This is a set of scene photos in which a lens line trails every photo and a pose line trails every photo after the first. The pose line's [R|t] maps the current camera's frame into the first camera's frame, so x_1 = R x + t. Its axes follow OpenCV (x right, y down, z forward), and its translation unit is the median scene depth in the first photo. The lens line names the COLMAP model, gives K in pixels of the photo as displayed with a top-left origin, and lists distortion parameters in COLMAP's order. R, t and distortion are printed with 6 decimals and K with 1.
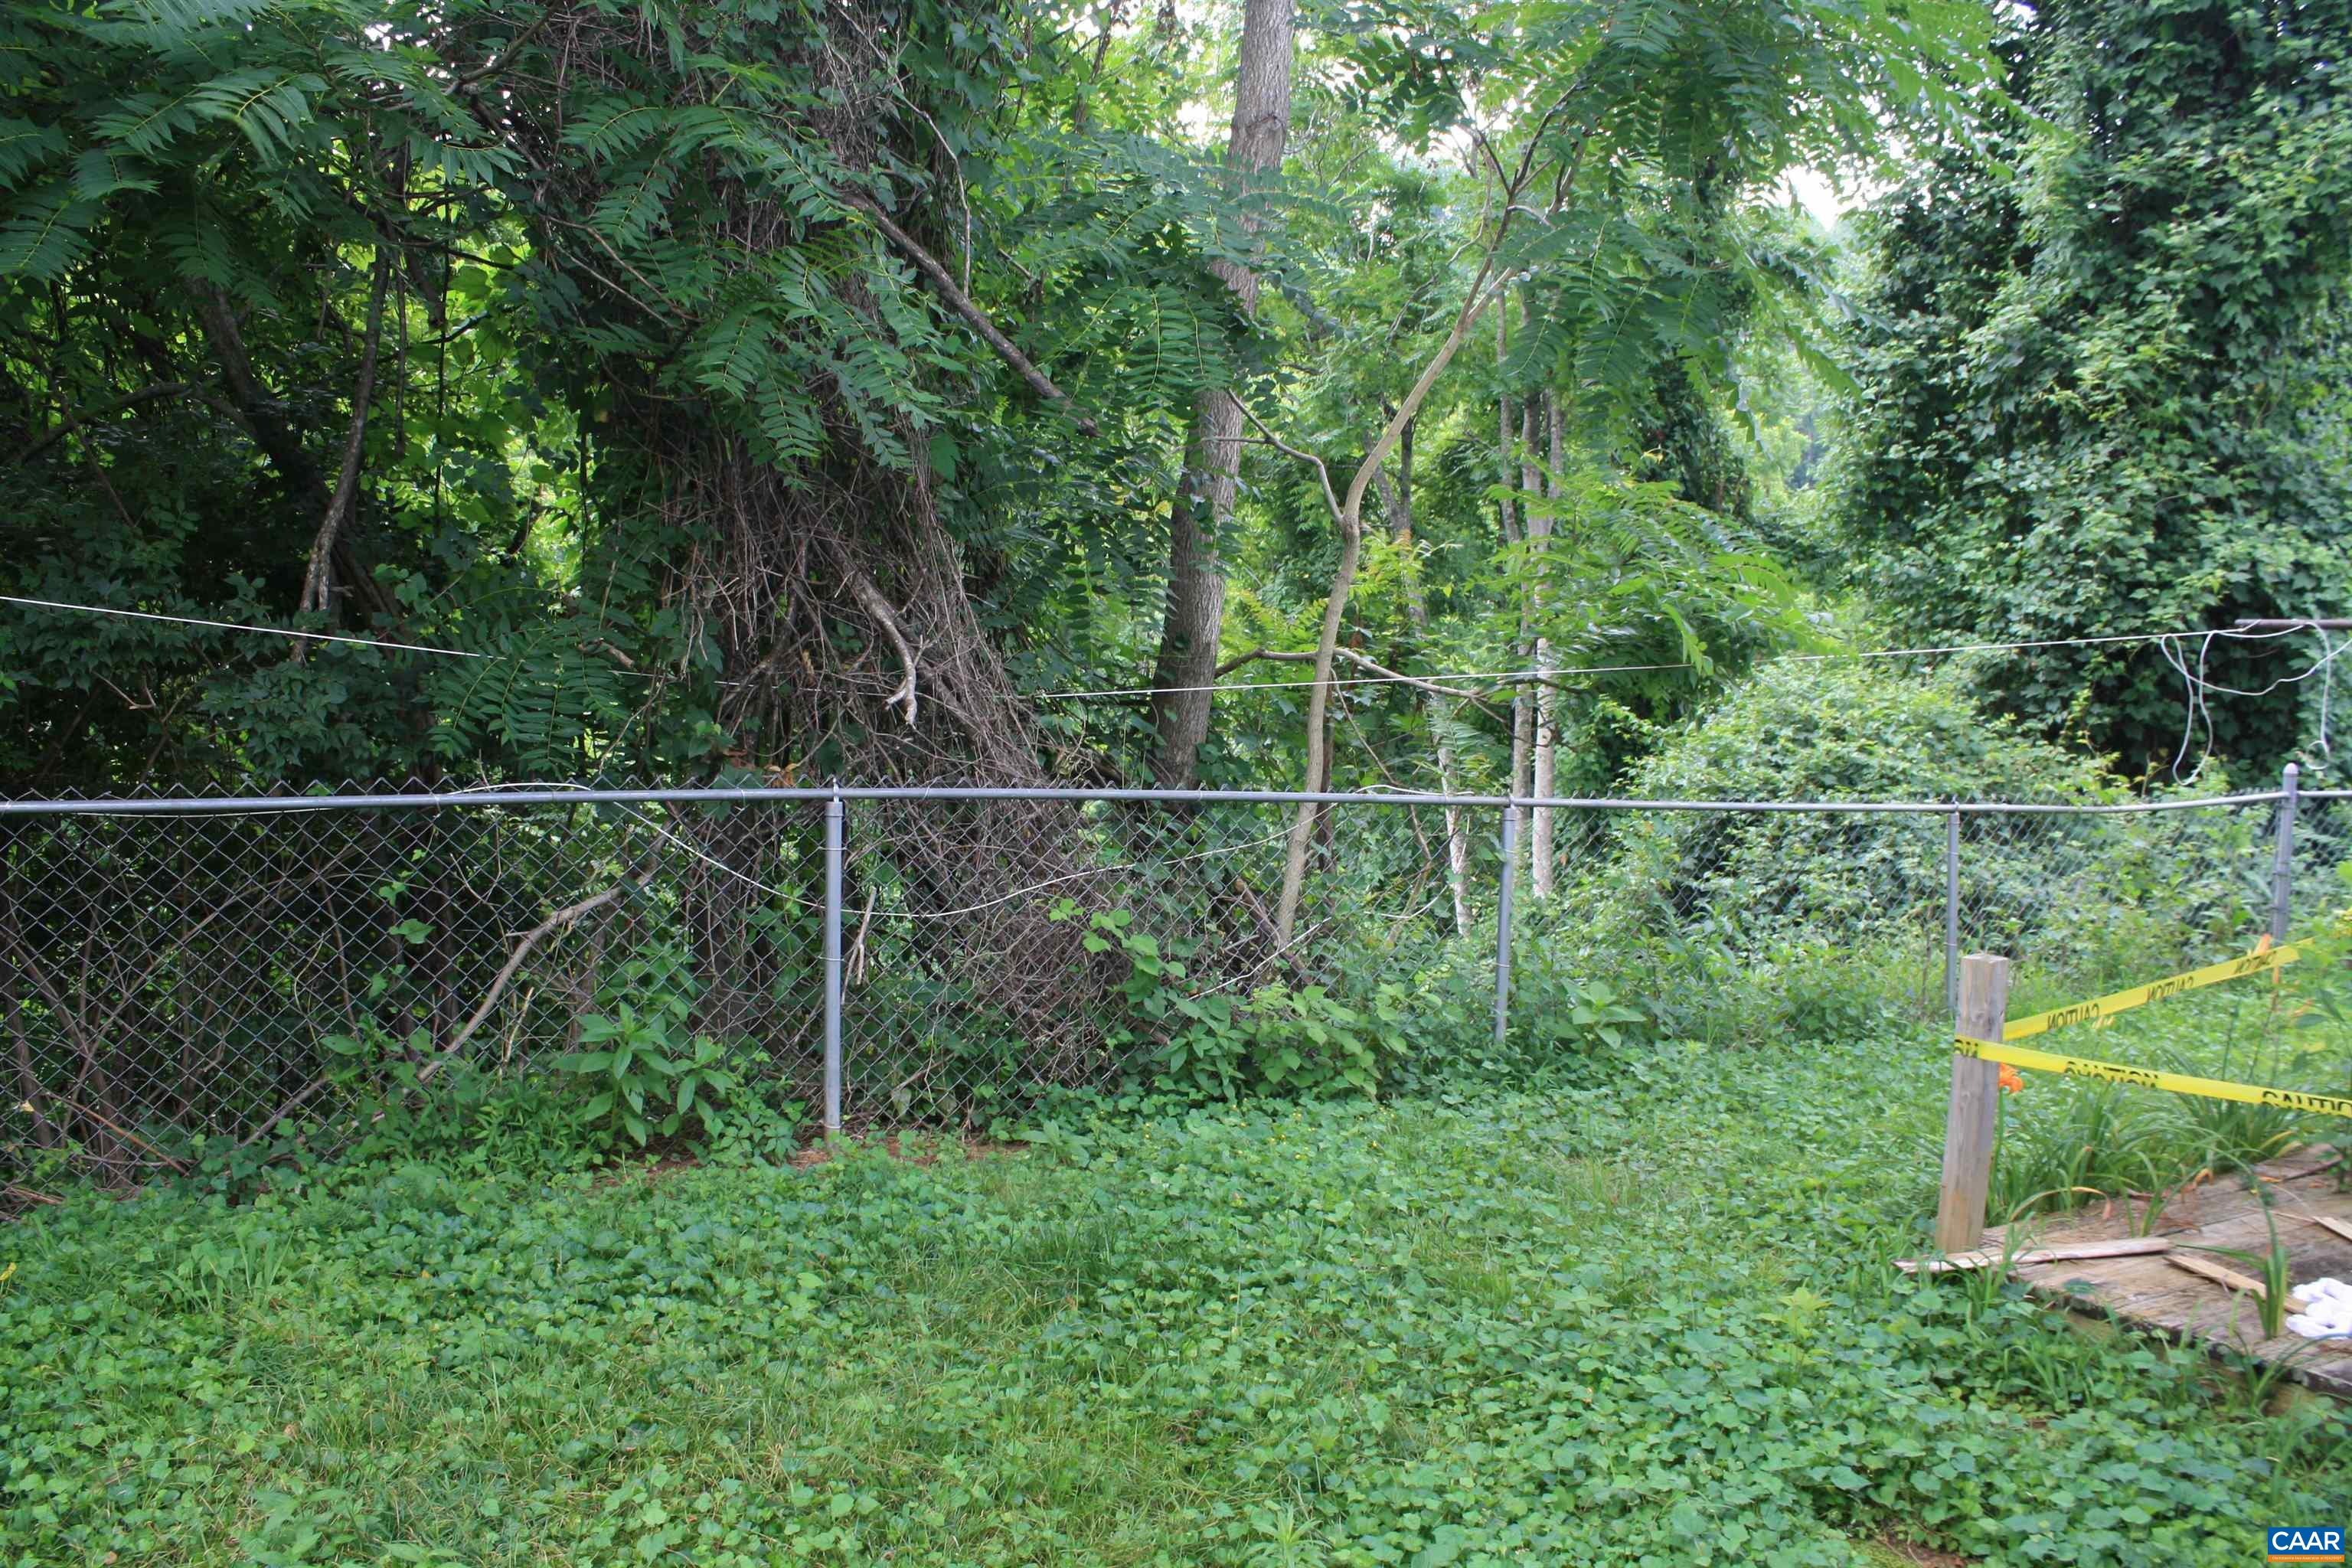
lens RADIAL K [[1982.7, 0, 1176.0], [0, 1982.7, 784.0], [0, 0, 1]] dist [-0.167500, 0.149603]
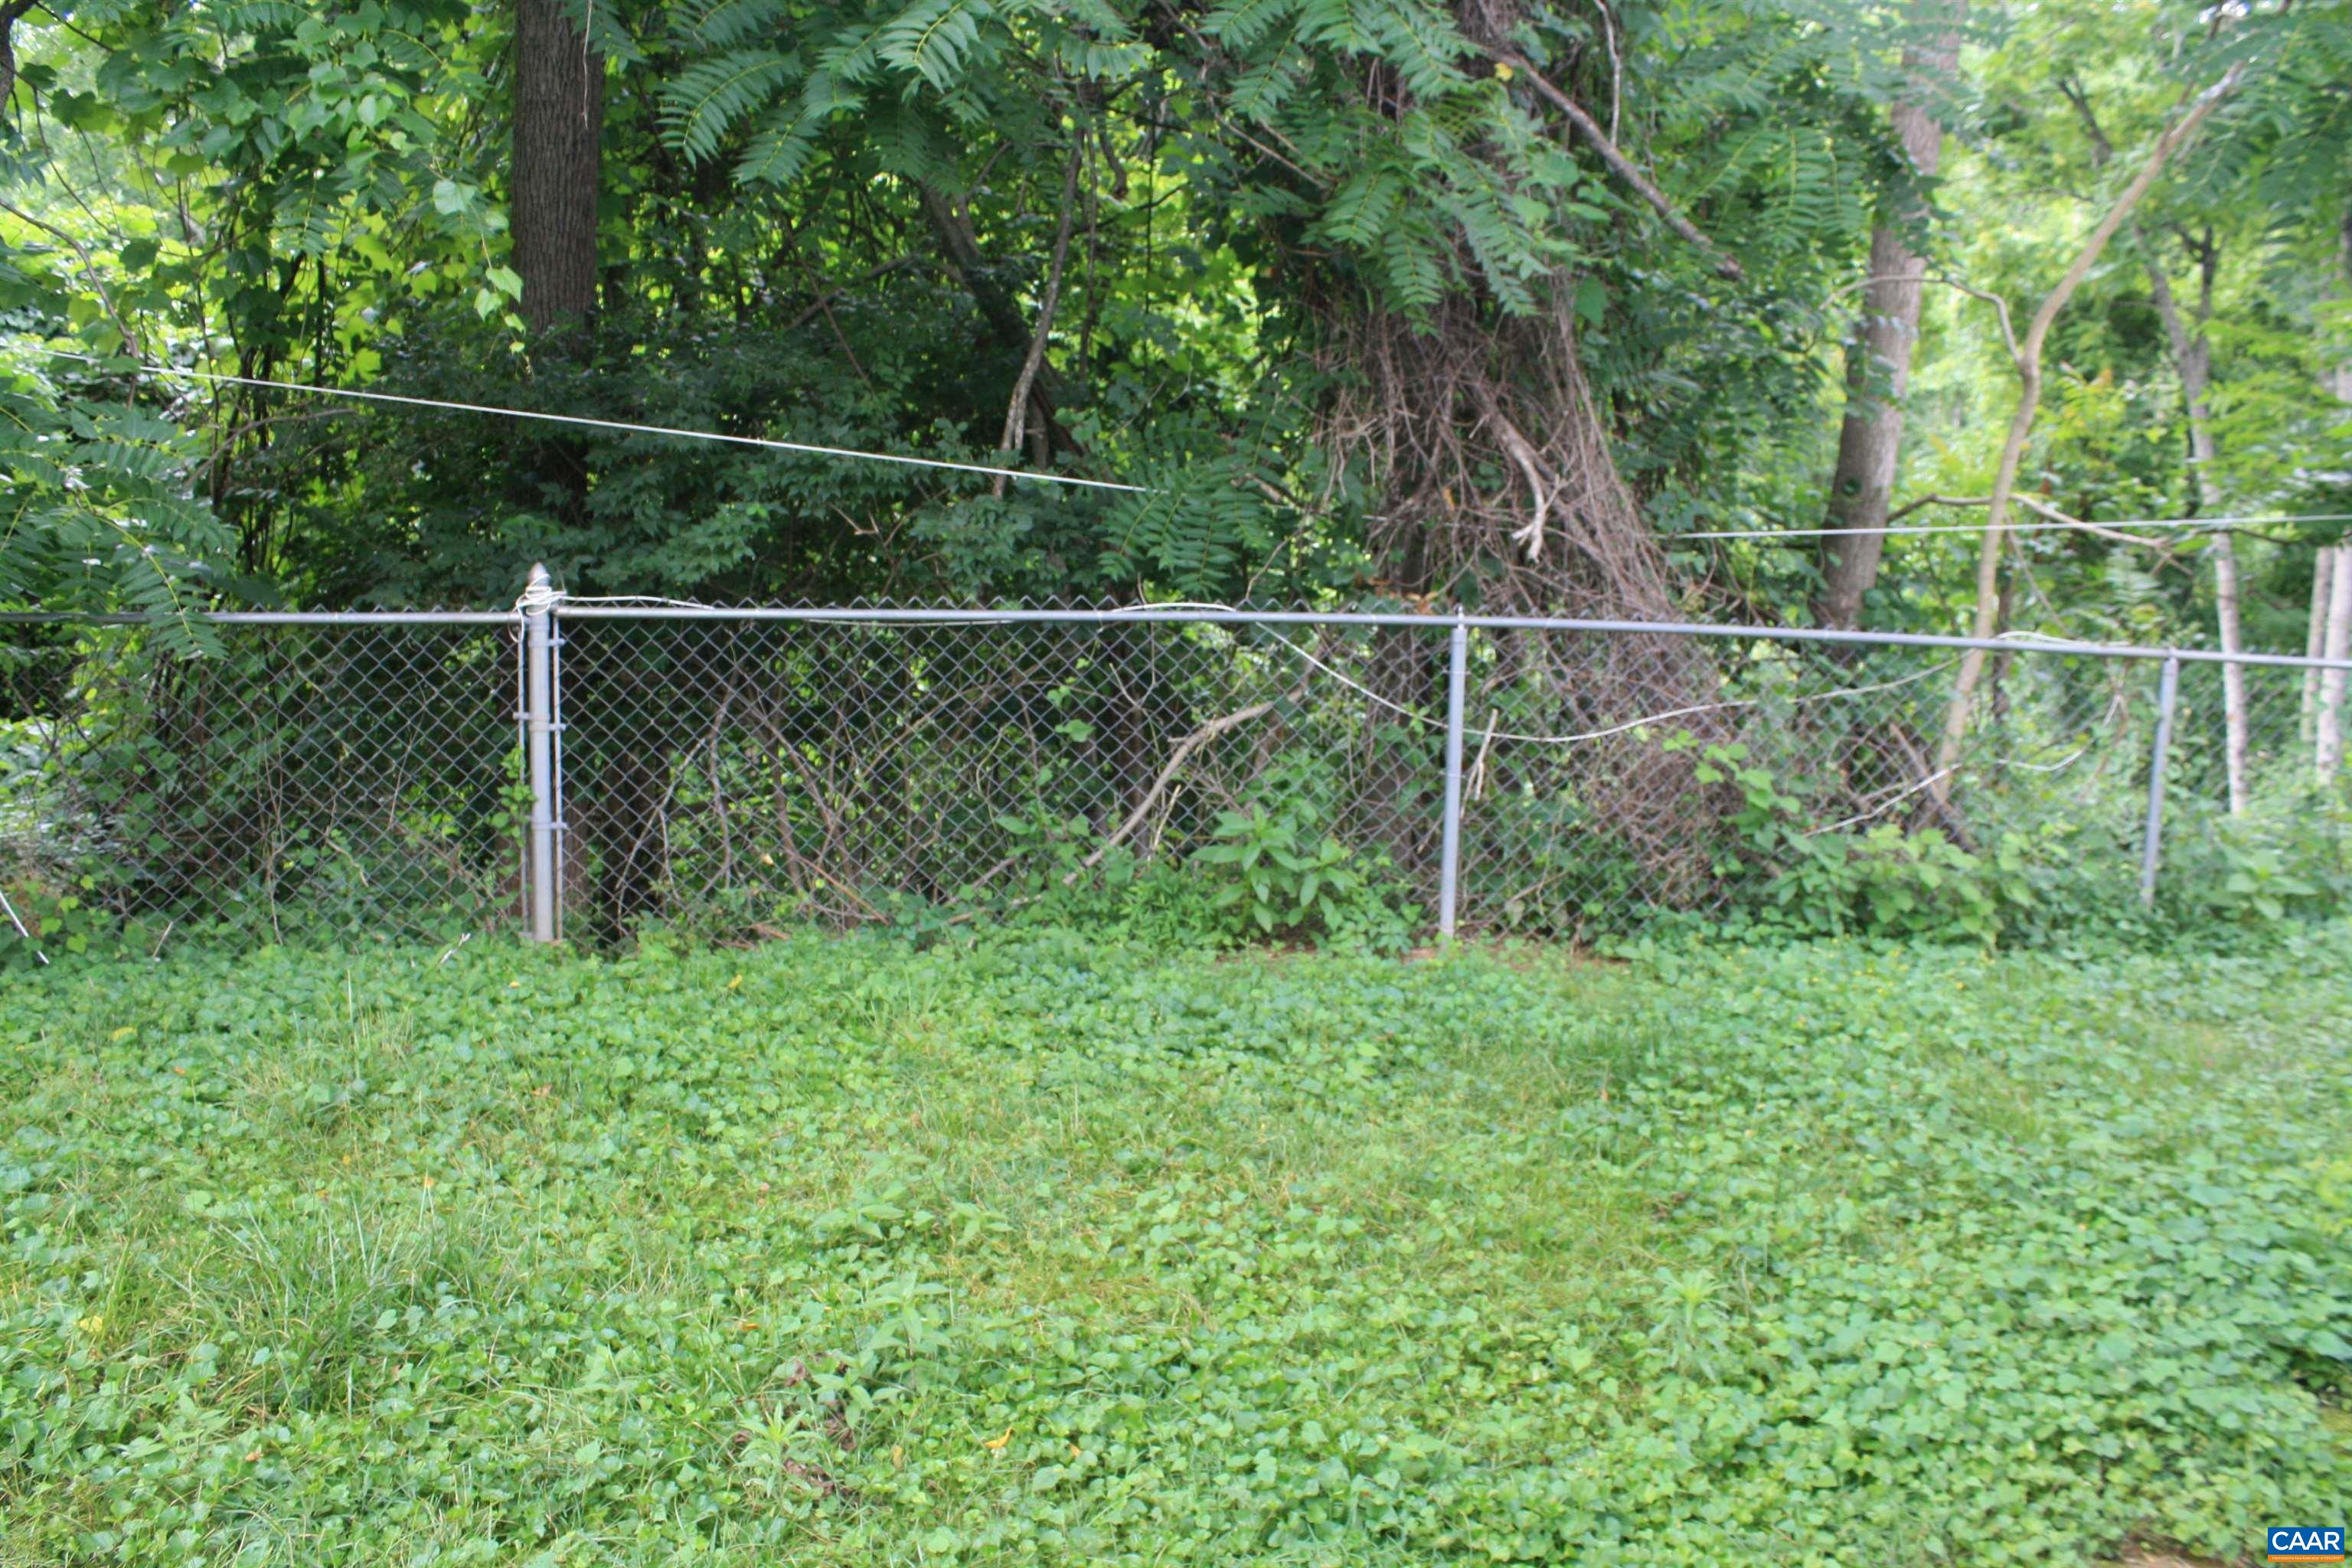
lens RADIAL K [[1982.7, 0, 1176.0], [0, 1982.7, 784.0], [0, 0, 1]] dist [-0.167500, 0.149603]
pose [[0.922677, 0.054130, -0.381755, 0.100812], [-0.025018, 0.996415, 0.080818, 0.010402], [0.384761, -0.065018, 0.920723, -0.055039]]
